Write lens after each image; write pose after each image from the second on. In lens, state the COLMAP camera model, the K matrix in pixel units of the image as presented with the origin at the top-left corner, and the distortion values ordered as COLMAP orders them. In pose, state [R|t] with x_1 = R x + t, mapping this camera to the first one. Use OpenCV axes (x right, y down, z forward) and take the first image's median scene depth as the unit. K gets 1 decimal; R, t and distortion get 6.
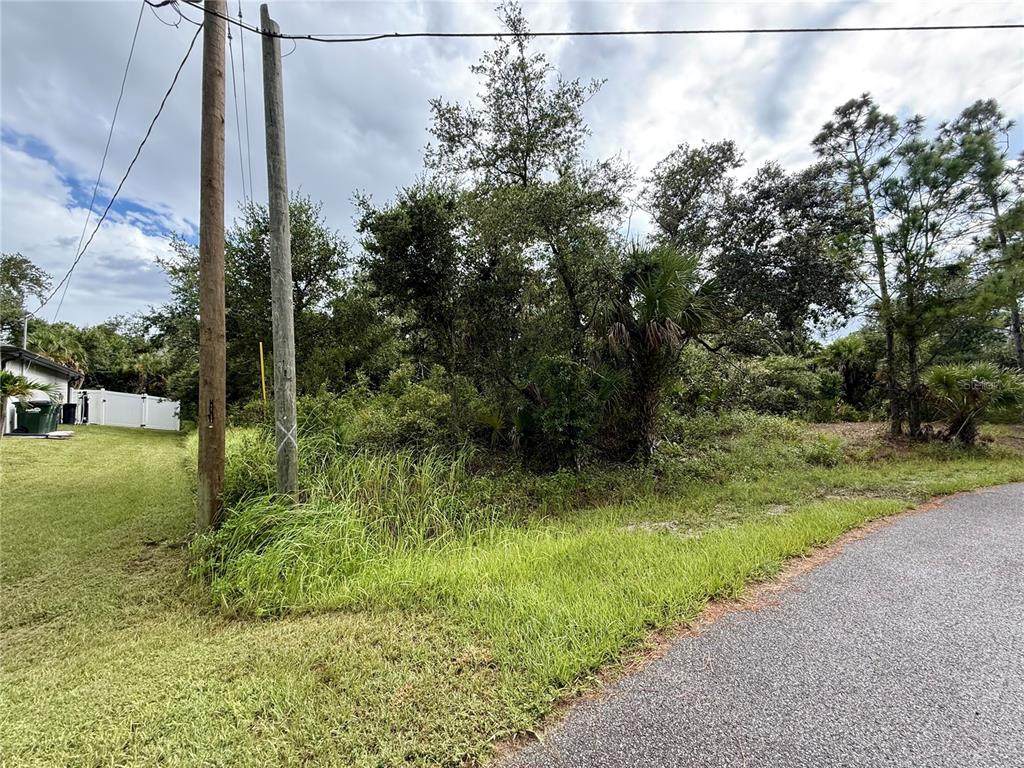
lens RADIAL K [[408.5, 0, 509.4], [0, 408.5, 385.2], [0, 0, 1]] dist [0.001945, -0.000496]
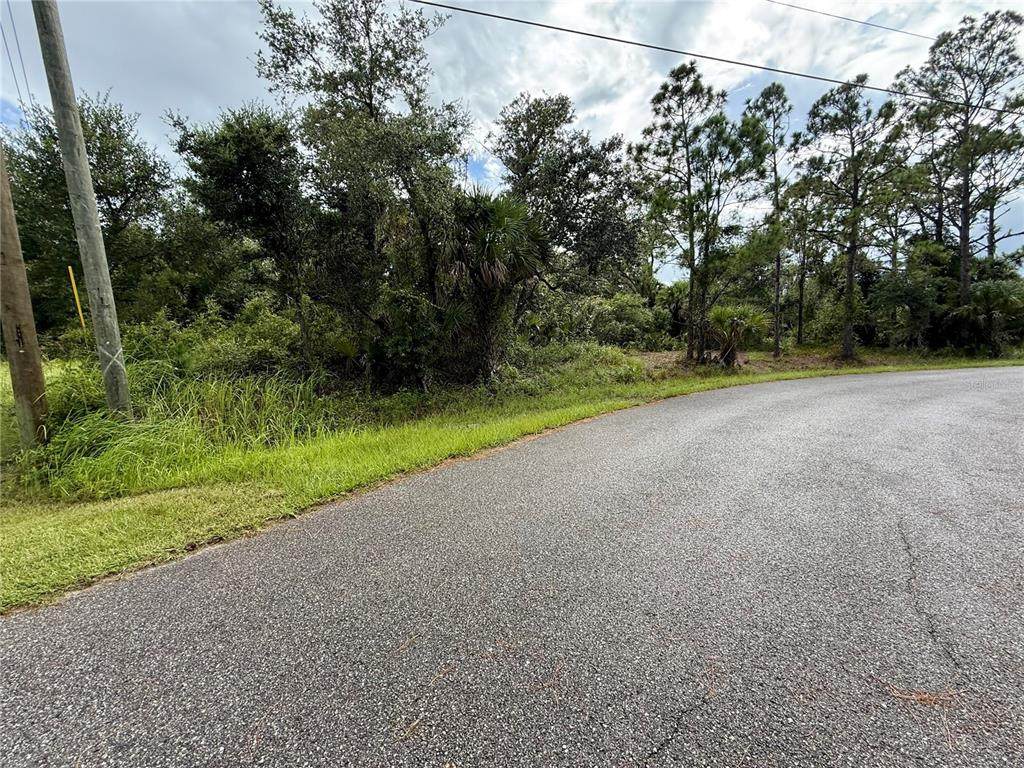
lens RADIAL K [[408.5, 0, 509.4], [0, 408.5, 385.2], [0, 0, 1]] dist [0.001945, -0.000496]
pose [[0.968228, -0.027164, 0.248591, 0.101944], [-0.013543, 0.986928, 0.160592, 0.001471], [-0.249703, -0.158856, 0.955203, -0.154850]]
